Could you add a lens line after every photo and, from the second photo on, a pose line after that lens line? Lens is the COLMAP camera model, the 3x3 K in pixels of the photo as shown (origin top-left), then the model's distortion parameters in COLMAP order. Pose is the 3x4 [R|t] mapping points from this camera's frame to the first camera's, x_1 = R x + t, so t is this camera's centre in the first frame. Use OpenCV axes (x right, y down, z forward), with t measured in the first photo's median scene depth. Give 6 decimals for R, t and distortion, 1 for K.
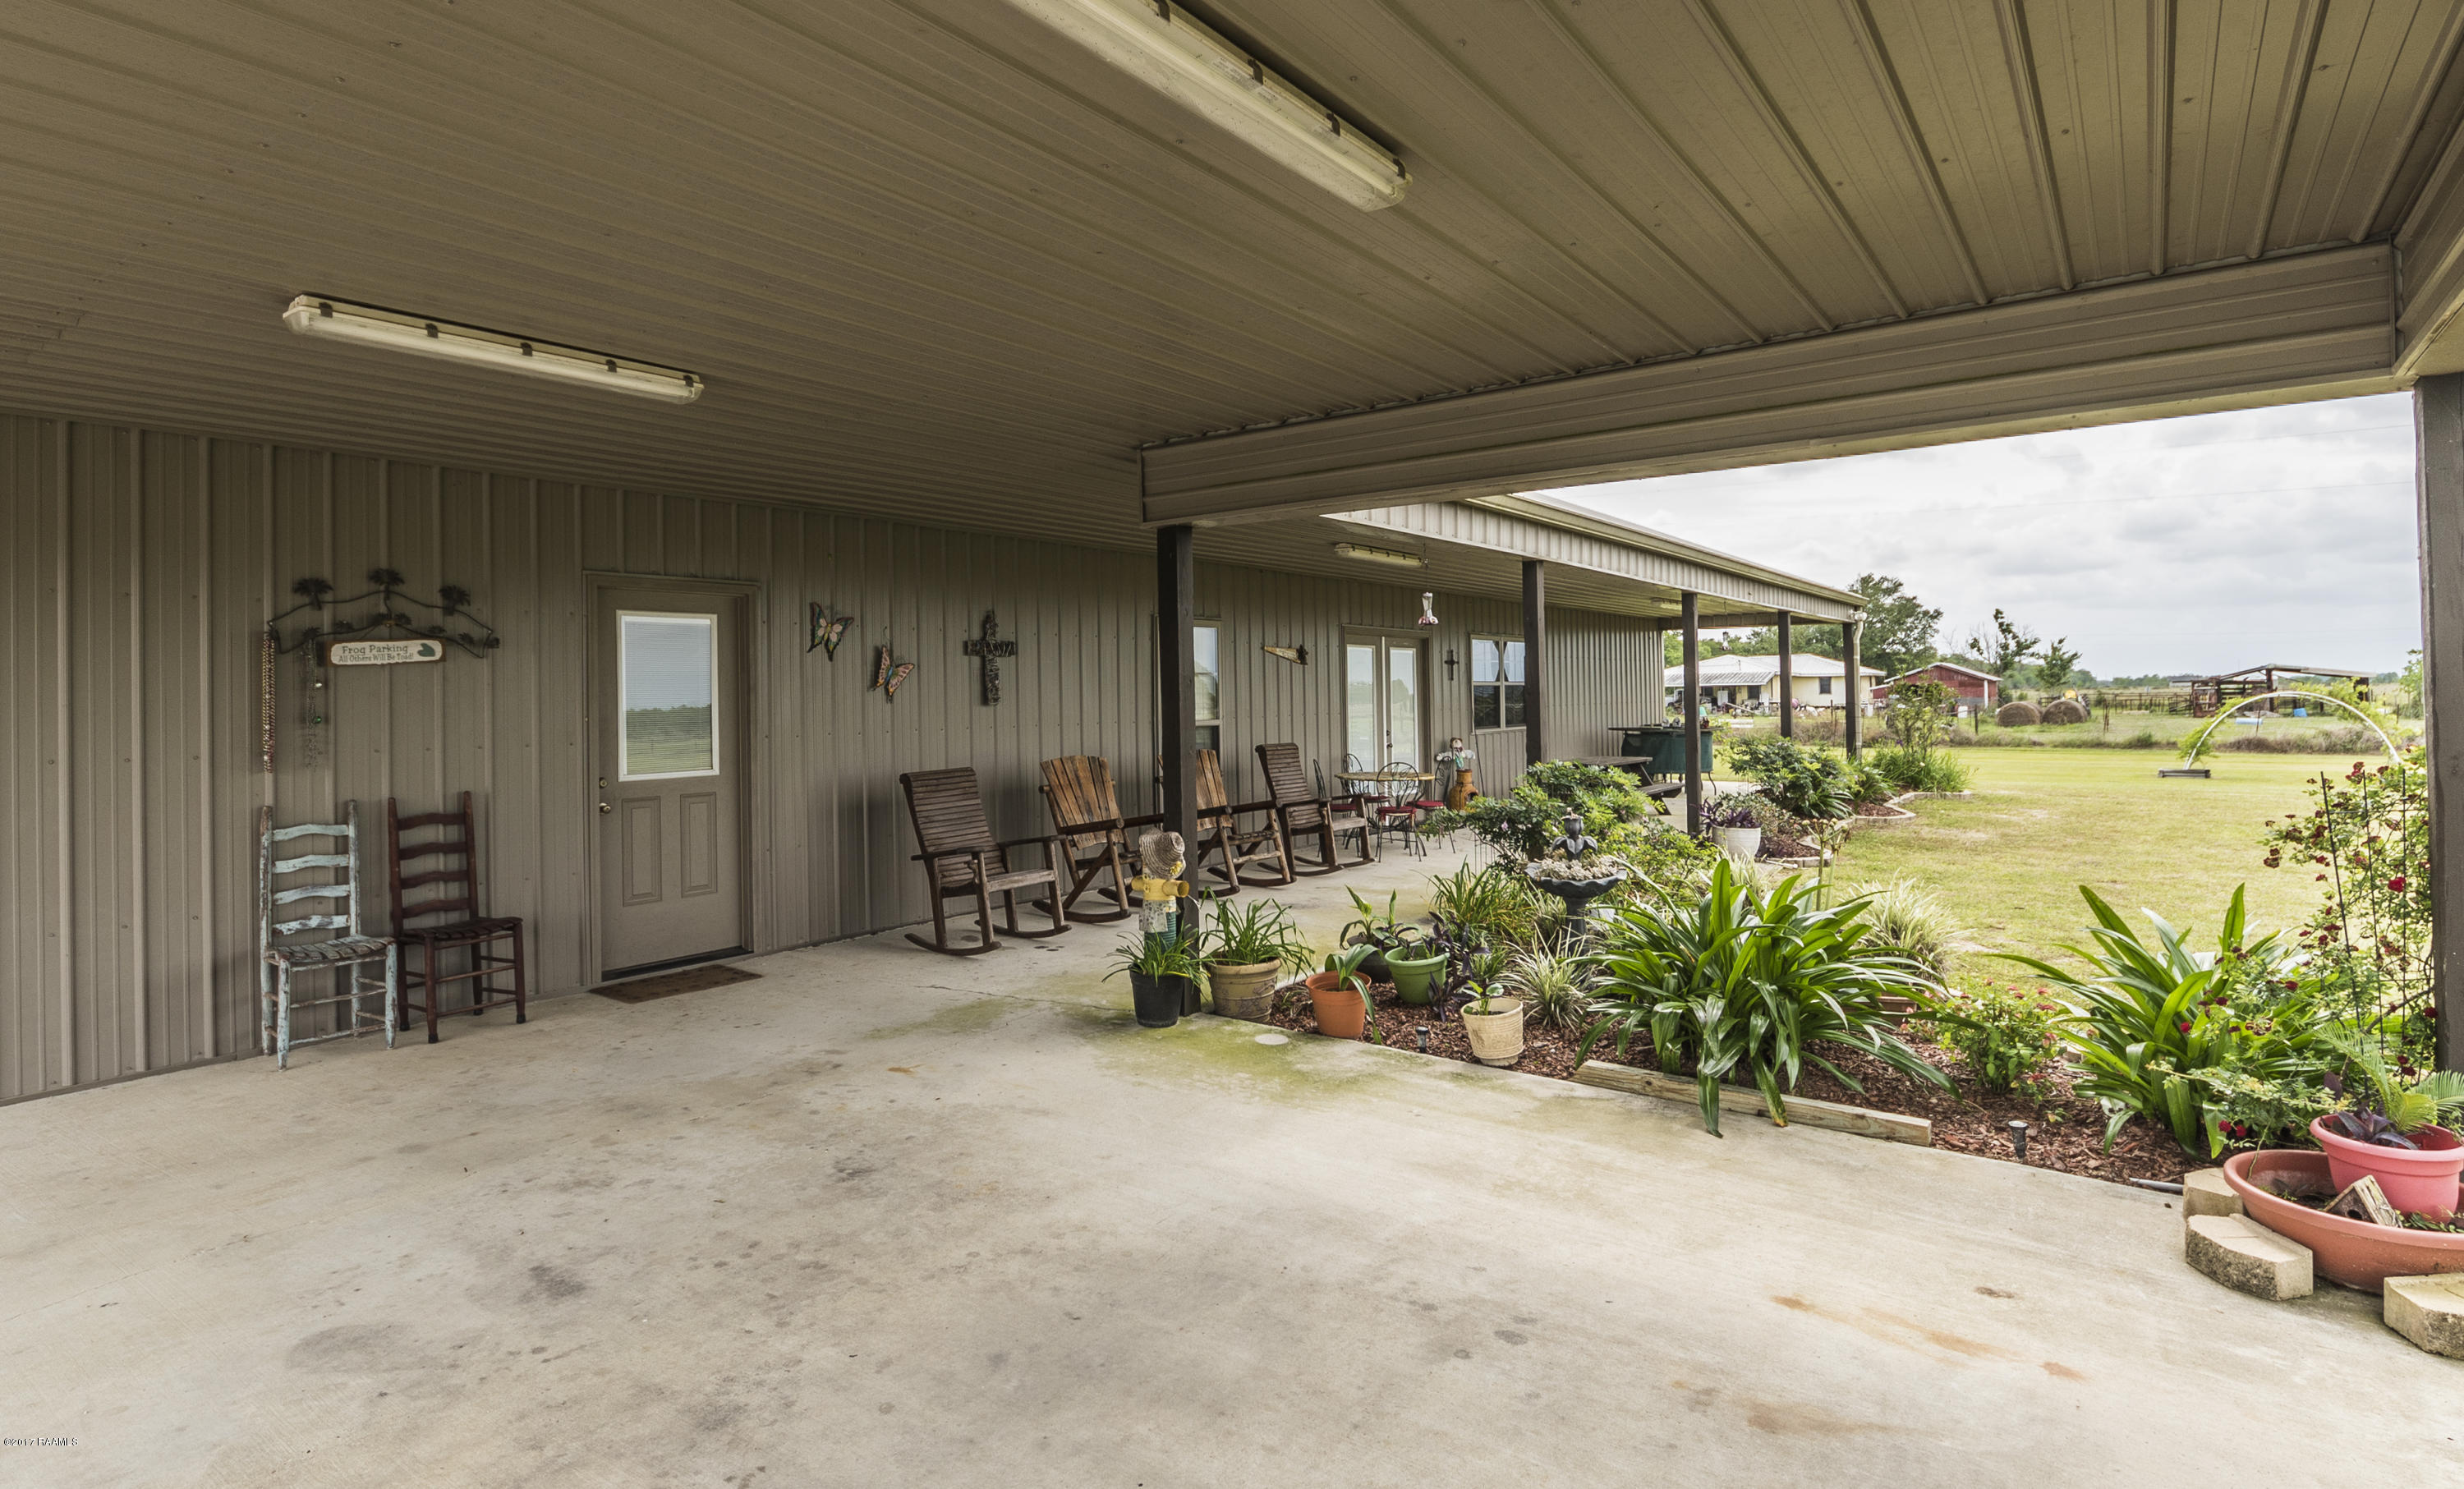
lens RADIAL K [[1195.9, 0, 1272.8], [0, 1195.9, 676.8], [0, 0, 1]] dist [-0.003039, 0.001812]
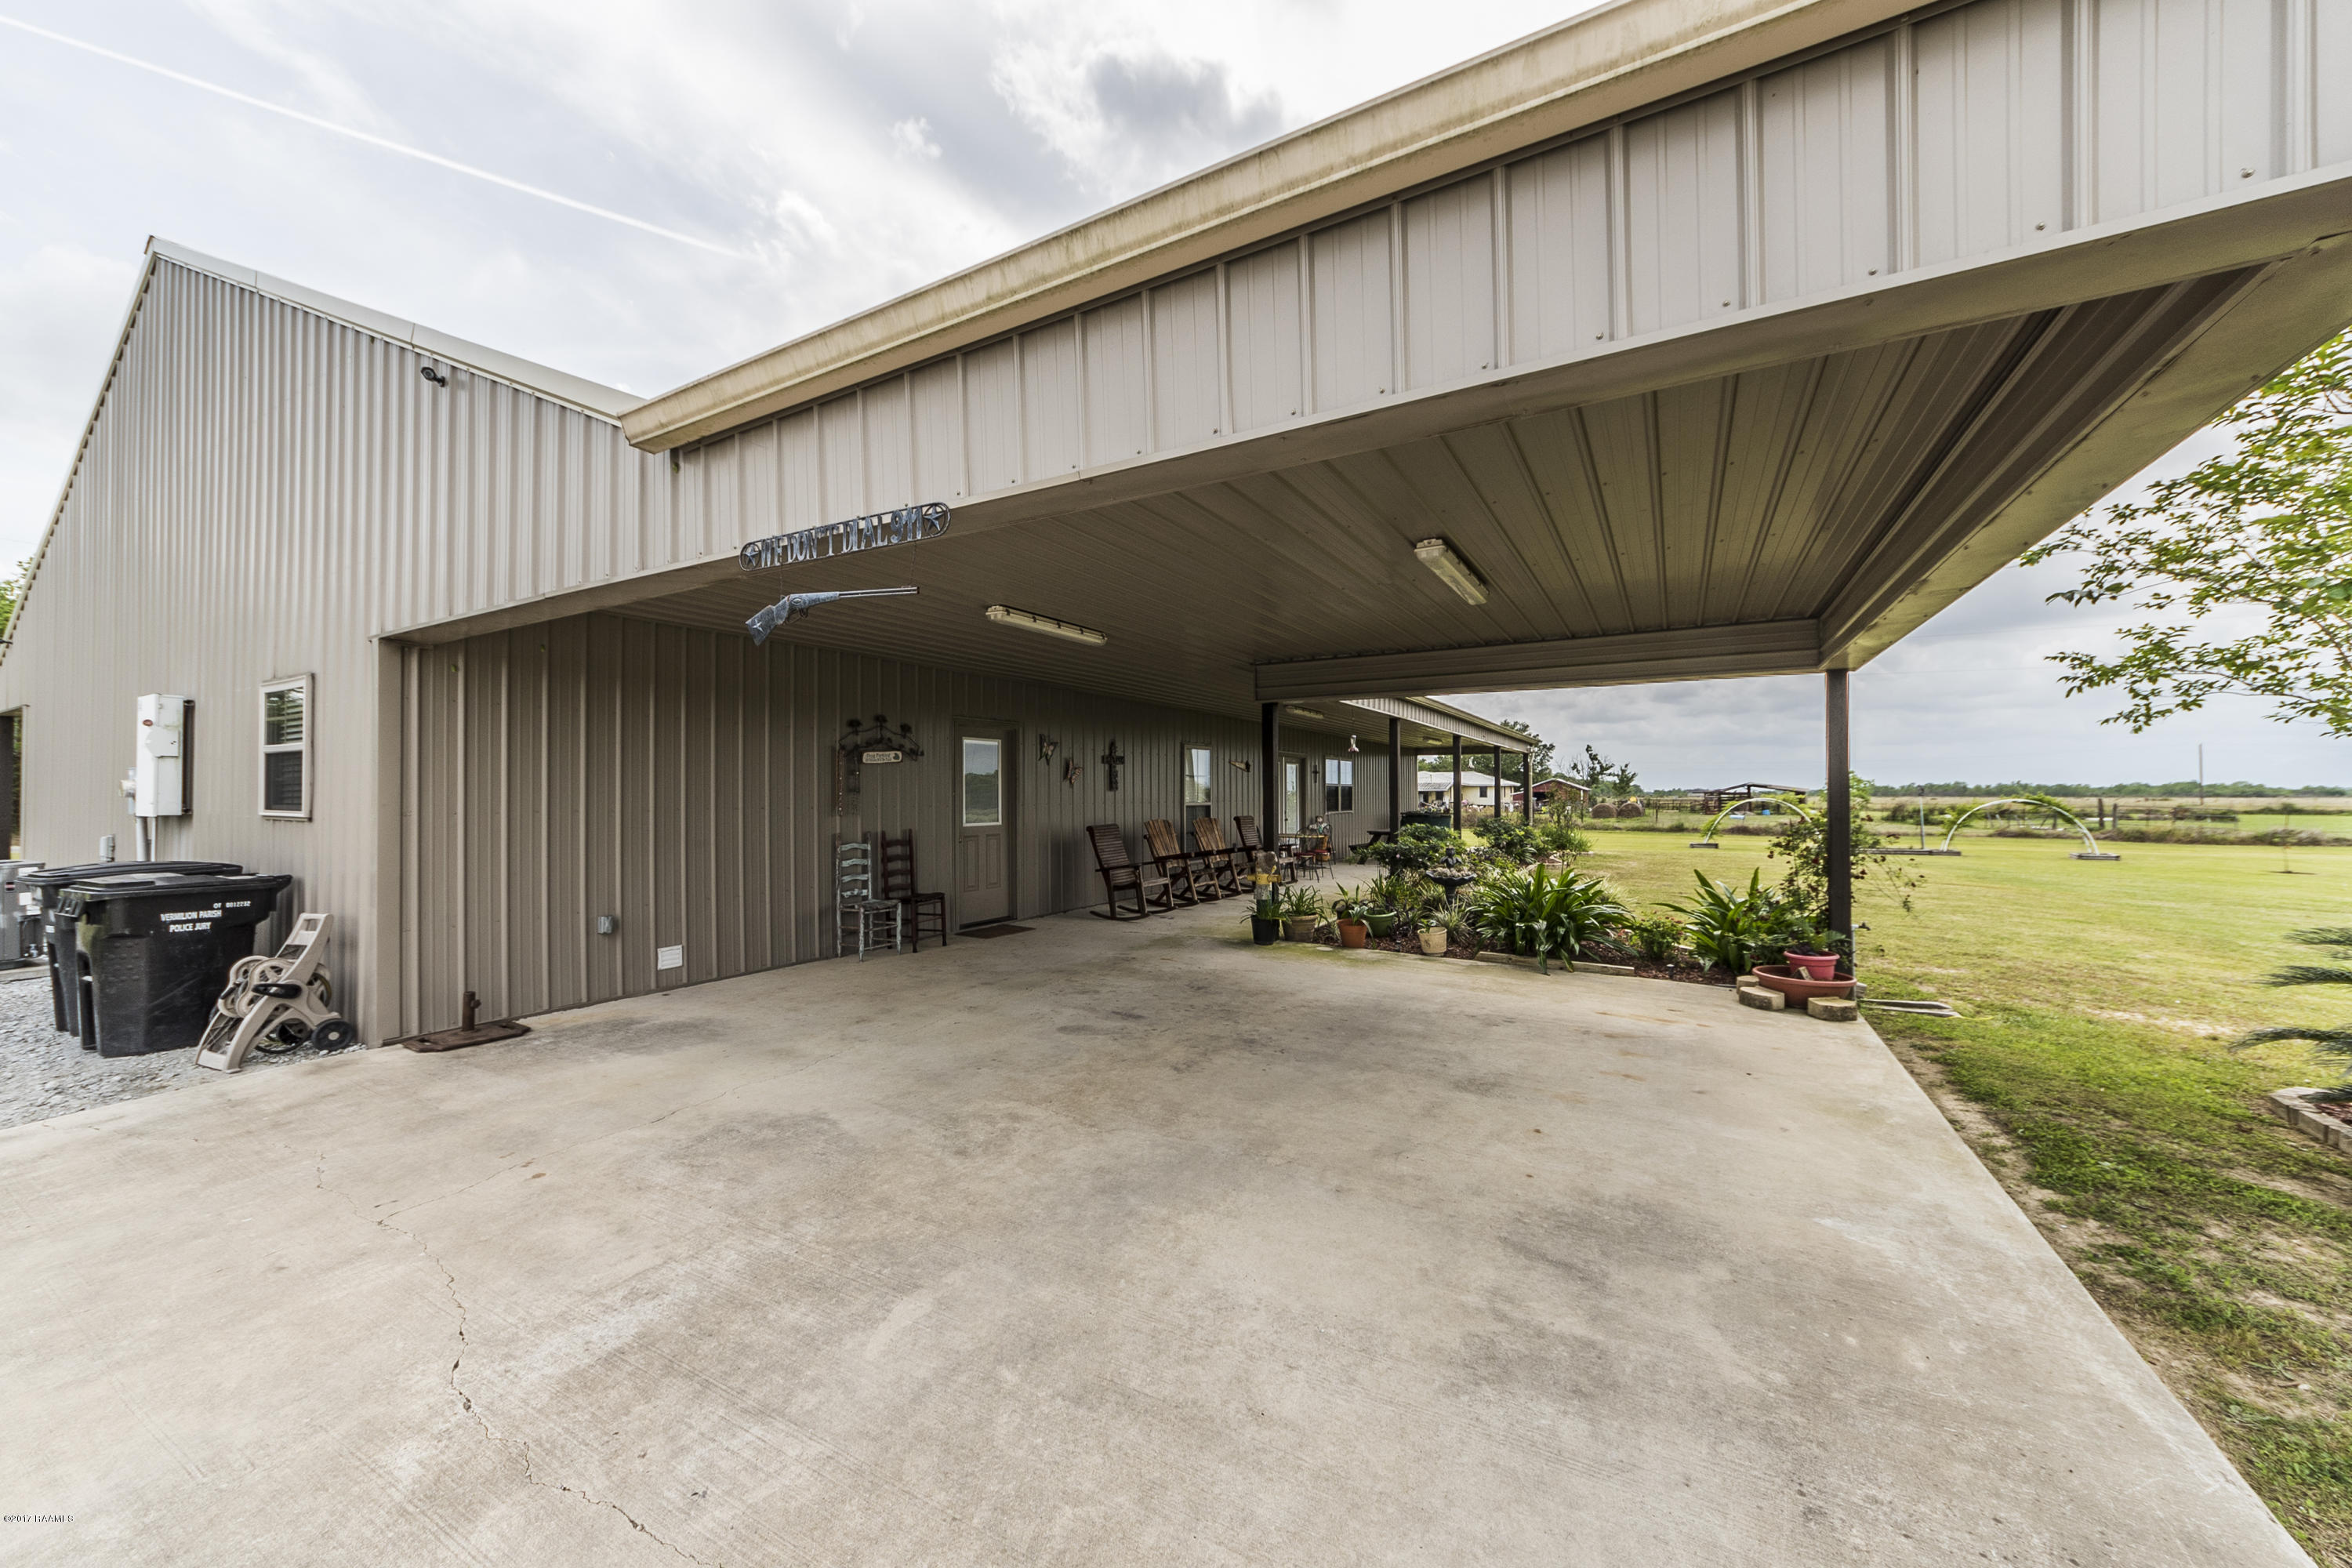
lens RADIAL K [[840.2, 0, 1176.2], [0, 840.2, 785.1], [0, 0, 1]] dist [-0.000747, -0.000122]
pose [[0.994868, 0.015118, 0.100046, -0.390016], [-0.015442, 0.999878, 0.002463, 0.014223], [-0.099996, -0.003995, 0.994980, -0.421270]]
